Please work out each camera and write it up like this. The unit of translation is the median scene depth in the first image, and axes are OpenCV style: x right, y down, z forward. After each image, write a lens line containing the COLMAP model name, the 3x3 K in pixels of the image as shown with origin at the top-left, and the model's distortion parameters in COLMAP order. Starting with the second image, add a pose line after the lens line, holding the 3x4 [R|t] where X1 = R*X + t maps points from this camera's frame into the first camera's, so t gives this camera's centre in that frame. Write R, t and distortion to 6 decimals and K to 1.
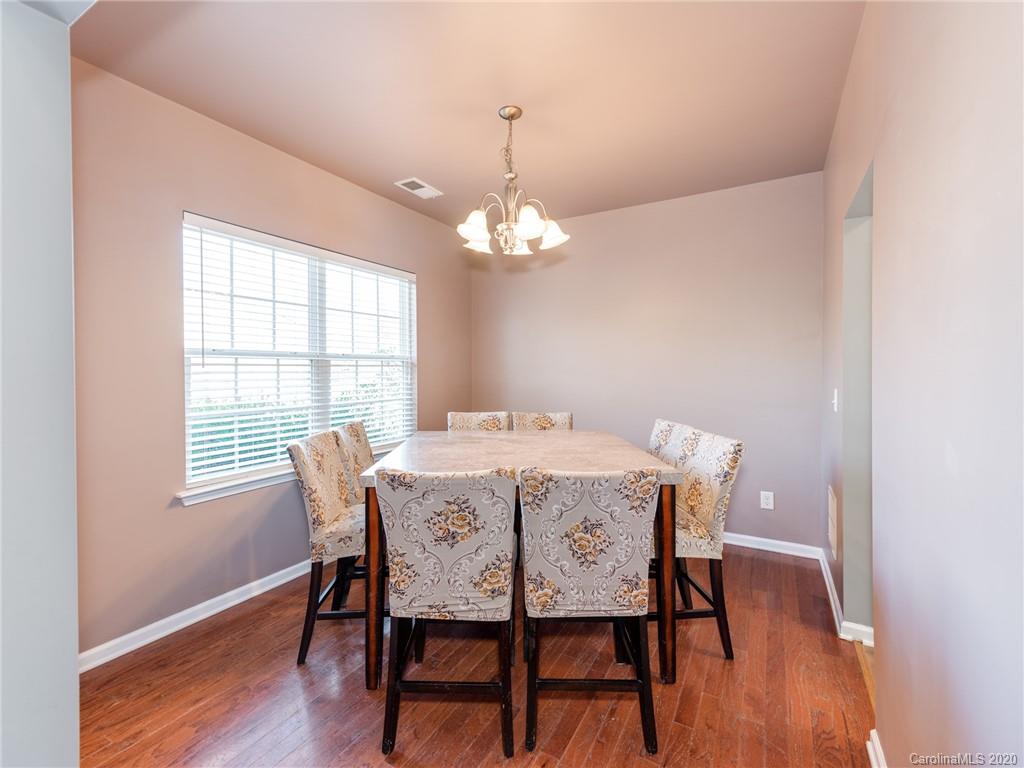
lens RADIAL K [[450.9, 0, 518.0], [0, 450.9, 377.3], [0, 0, 1]] dist [0.019392, -0.003361]
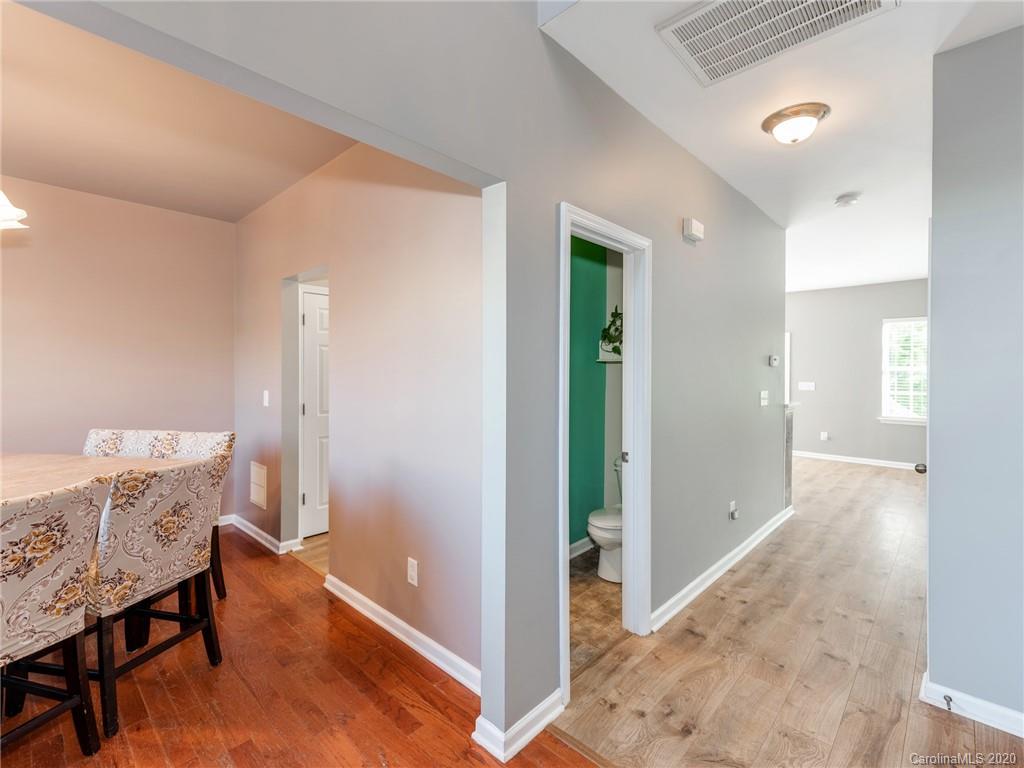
lens RADIAL K [[469.0, 0, 516.3], [0, 469.0, 380.5], [0, 0, 1]] dist [0.000062, -0.000215]
pose [[0.253285, -0.013742, 0.967294, -0.816720], [0.005667, 0.999903, 0.012722, -0.030837], [-0.967375, 0.002259, 0.253339, -0.212128]]
